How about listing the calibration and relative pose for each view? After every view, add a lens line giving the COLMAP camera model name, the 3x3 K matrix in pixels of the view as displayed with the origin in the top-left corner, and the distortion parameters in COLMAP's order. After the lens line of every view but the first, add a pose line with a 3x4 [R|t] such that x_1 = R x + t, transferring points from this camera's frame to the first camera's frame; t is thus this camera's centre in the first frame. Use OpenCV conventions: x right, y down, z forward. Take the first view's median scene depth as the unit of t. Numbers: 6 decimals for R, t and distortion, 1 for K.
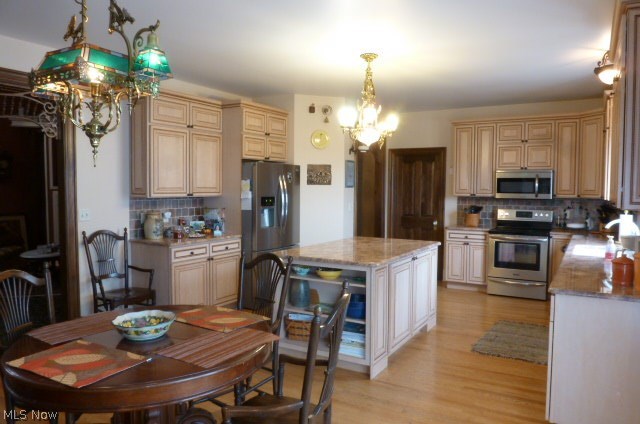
lens RADIAL K [[462.1, 0, 320.0], [0, 462.1, 212.0], [0, 0, 1]] dist [-0.044834, -0.001150]
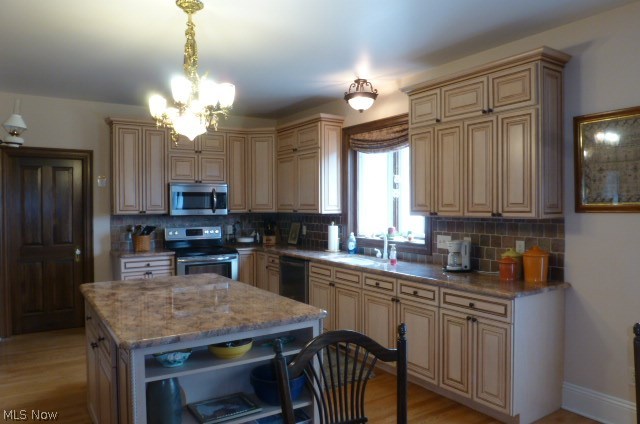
lens RADIAL K [[462.1, 0, 320.0], [0, 462.1, 212.0], [0, 0, 1]] dist [-0.044834, -0.001150]
pose [[0.440770, -0.021486, 0.897363, -0.277322], [0.054065, 0.998534, -0.002648, -0.020148], [-0.895990, 0.049683, 0.441286, 0.389849]]
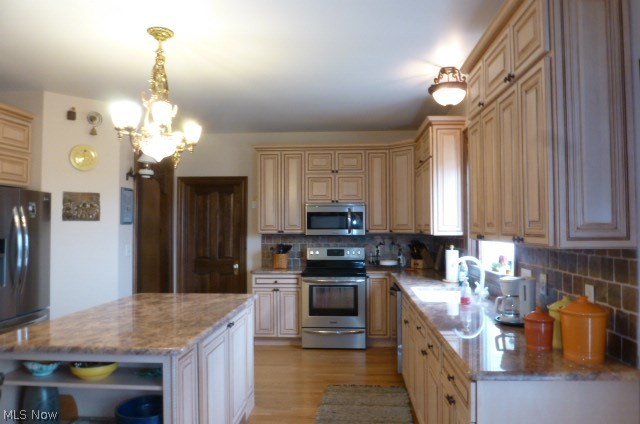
lens RADIAL K [[462.1, 0, 320.0], [0, 462.1, 212.0], [0, 0, 1]] dist [-0.044834, -0.001150]
pose [[0.891873, 0.004116, 0.452266, 0.008094], [0.033146, 0.996675, -0.074433, -0.008093], [-0.451069, 0.081376, 0.888772, 0.210862]]
